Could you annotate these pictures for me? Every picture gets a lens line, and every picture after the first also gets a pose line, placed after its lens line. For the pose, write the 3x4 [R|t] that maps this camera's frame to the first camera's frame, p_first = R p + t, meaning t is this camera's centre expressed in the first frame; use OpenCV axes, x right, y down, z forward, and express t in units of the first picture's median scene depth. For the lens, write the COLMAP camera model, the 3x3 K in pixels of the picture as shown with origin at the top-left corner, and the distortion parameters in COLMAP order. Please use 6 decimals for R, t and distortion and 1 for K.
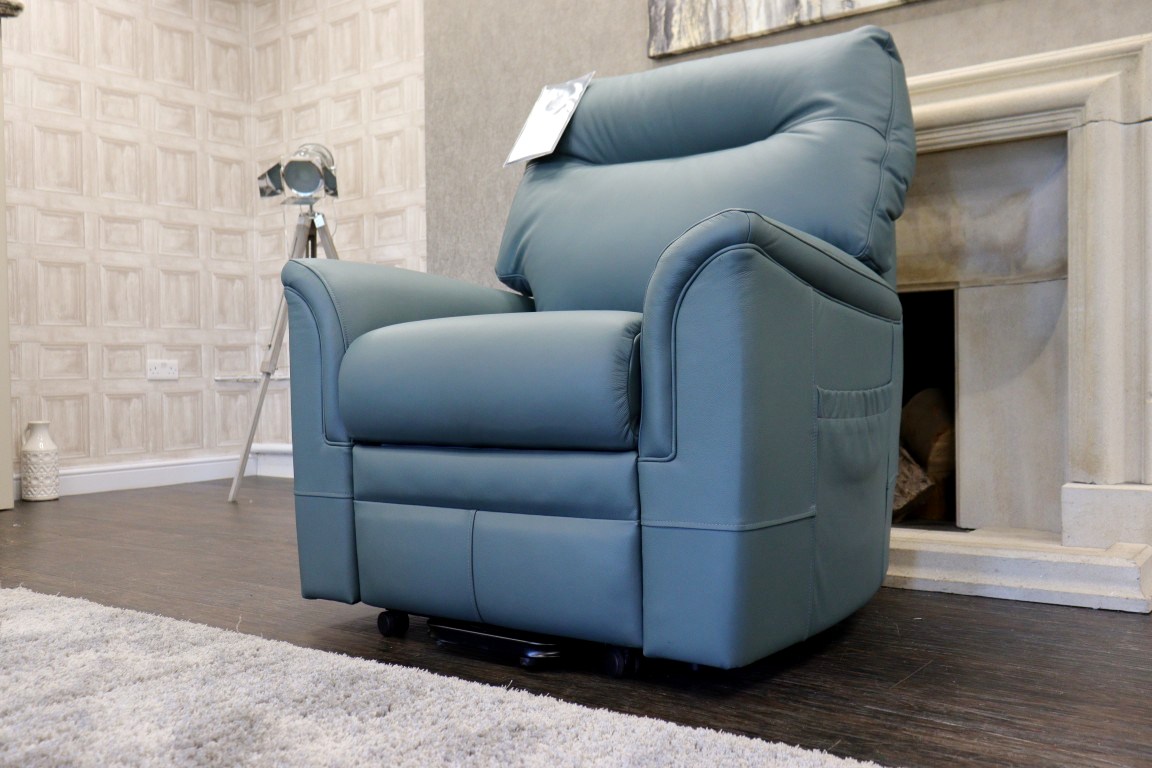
lens RADIAL K [[1059.6, 0, 574.7], [0, 1059.6, 382.4], [0, 0, 1]] dist [-0.003441, -0.001716]
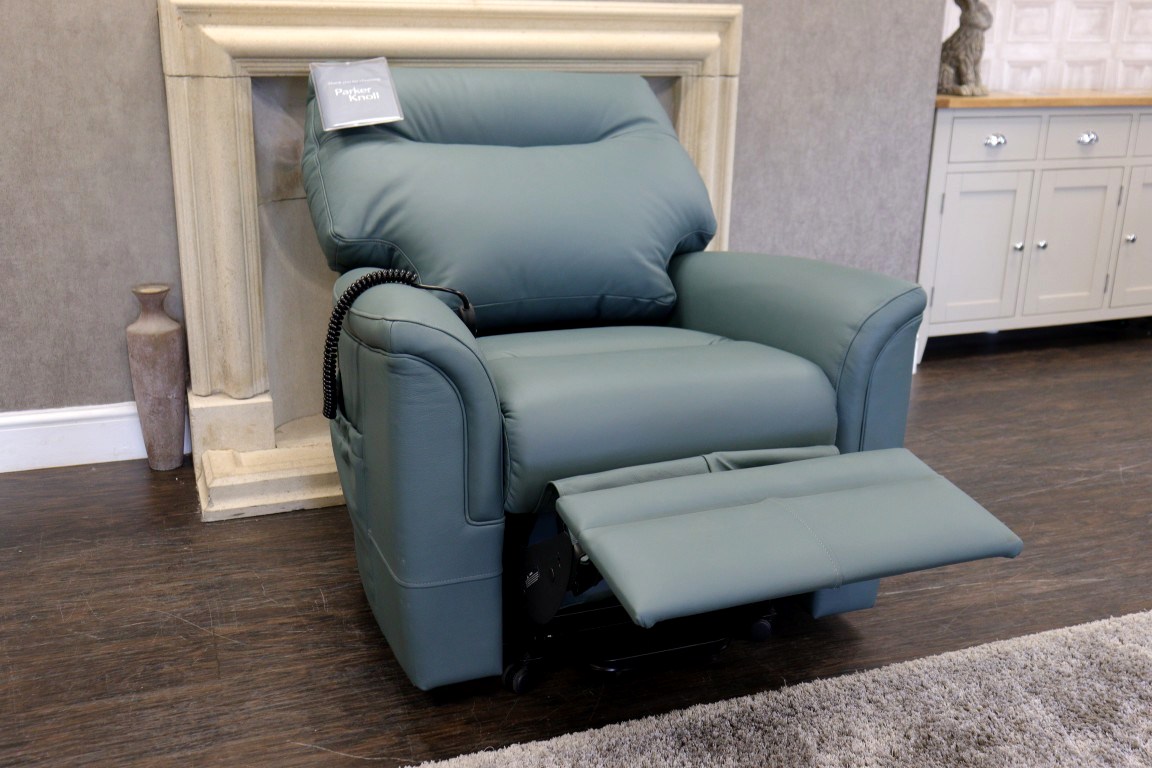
lens RADIAL K [[1146.4, 0, 576.0], [0, 1146.4, 384.0], [0, 0, 1]] dist [-0.000335, -0.000785]
pose [[0.546657, -0.220643, 0.807764, -0.408396], [-0.020259, 0.960892, 0.276181, -0.141373], [-0.837111, -0.167341, 0.520809, 0.192711]]
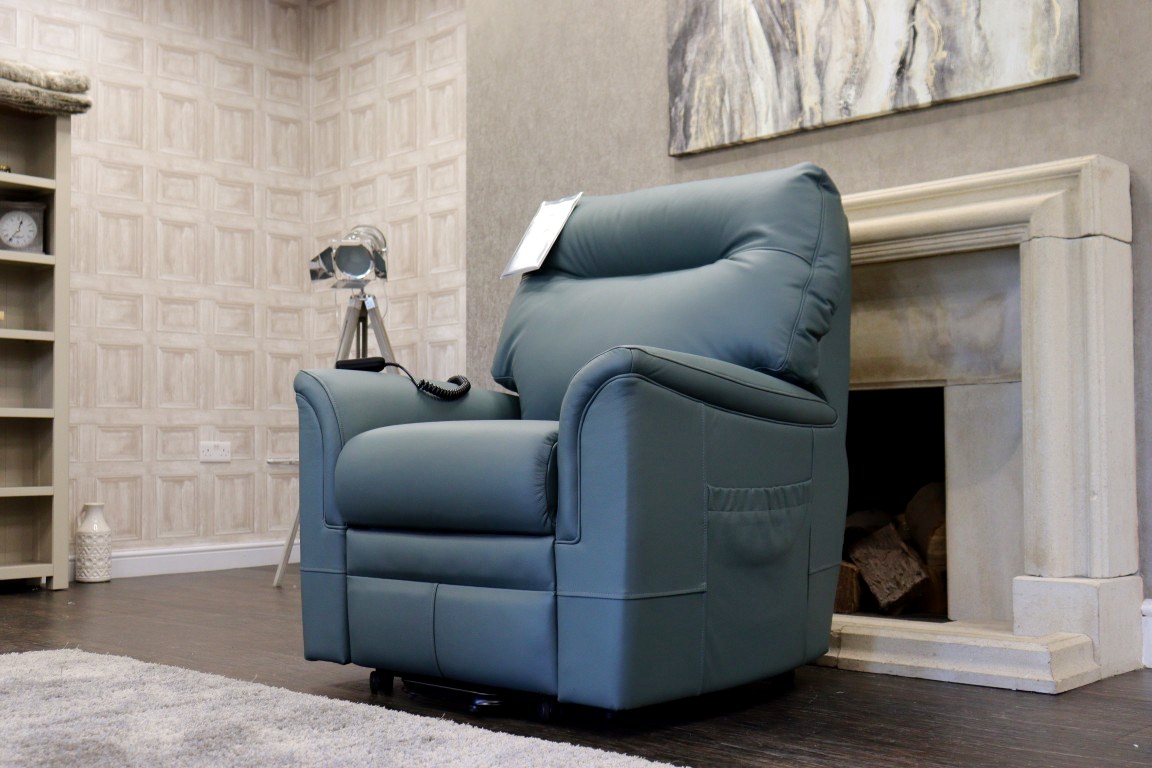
lens RADIAL K [[1314.8, 0, 575.2], [0, 1314.8, 384.1], [0, 0, 1]] dist [-0.005993, 0.017278]
pose [[0.993139, 0.002376, -0.116917, 0.095705], [-0.009116, 0.998324, -0.057149, -0.008919], [0.116586, 0.057823, 0.991496, -0.195357]]
